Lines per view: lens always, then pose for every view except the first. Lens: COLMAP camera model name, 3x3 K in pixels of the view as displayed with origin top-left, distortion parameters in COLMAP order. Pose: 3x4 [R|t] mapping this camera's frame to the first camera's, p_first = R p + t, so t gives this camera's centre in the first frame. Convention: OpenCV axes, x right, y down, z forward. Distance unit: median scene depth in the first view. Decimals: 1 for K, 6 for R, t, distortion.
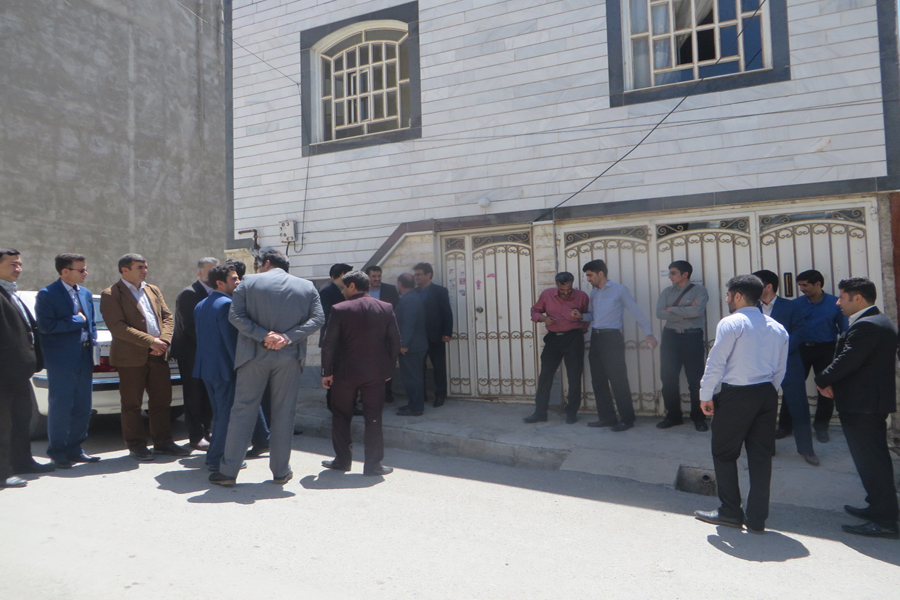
lens RADIAL K [[671.2, 0, 450.4], [0, 671.2, 312.3], [0, 0, 1]] dist [-0.002662, -0.001431]
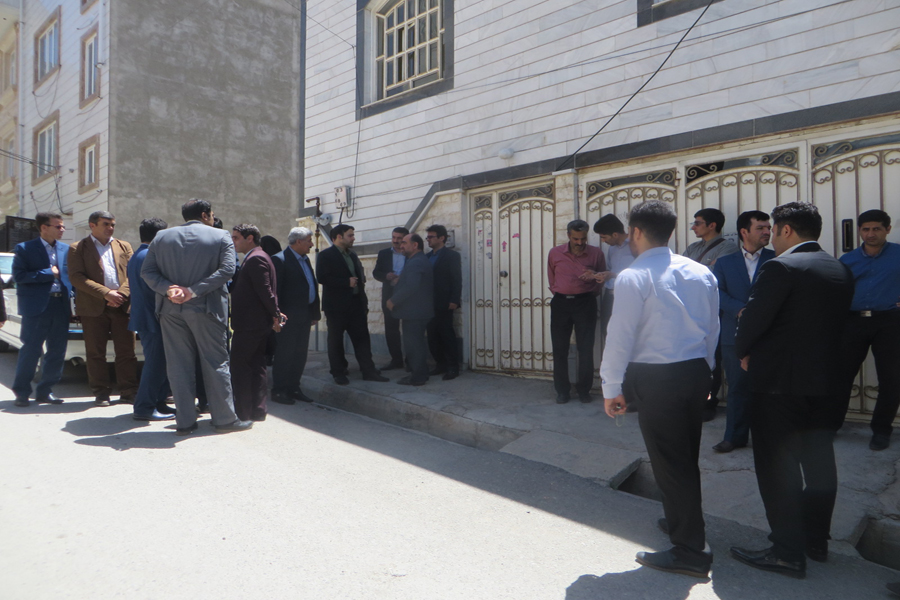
lens RADIAL K [[671.2, 0, 450.4], [0, 671.2, 312.3], [0, 0, 1]] dist [-0.002662, -0.001431]
pose [[0.944942, 0.021979, -0.326500, 0.272814], [-0.014810, 0.999592, 0.024428, 0.026624], [0.326903, -0.018247, 0.944882, 0.125385]]
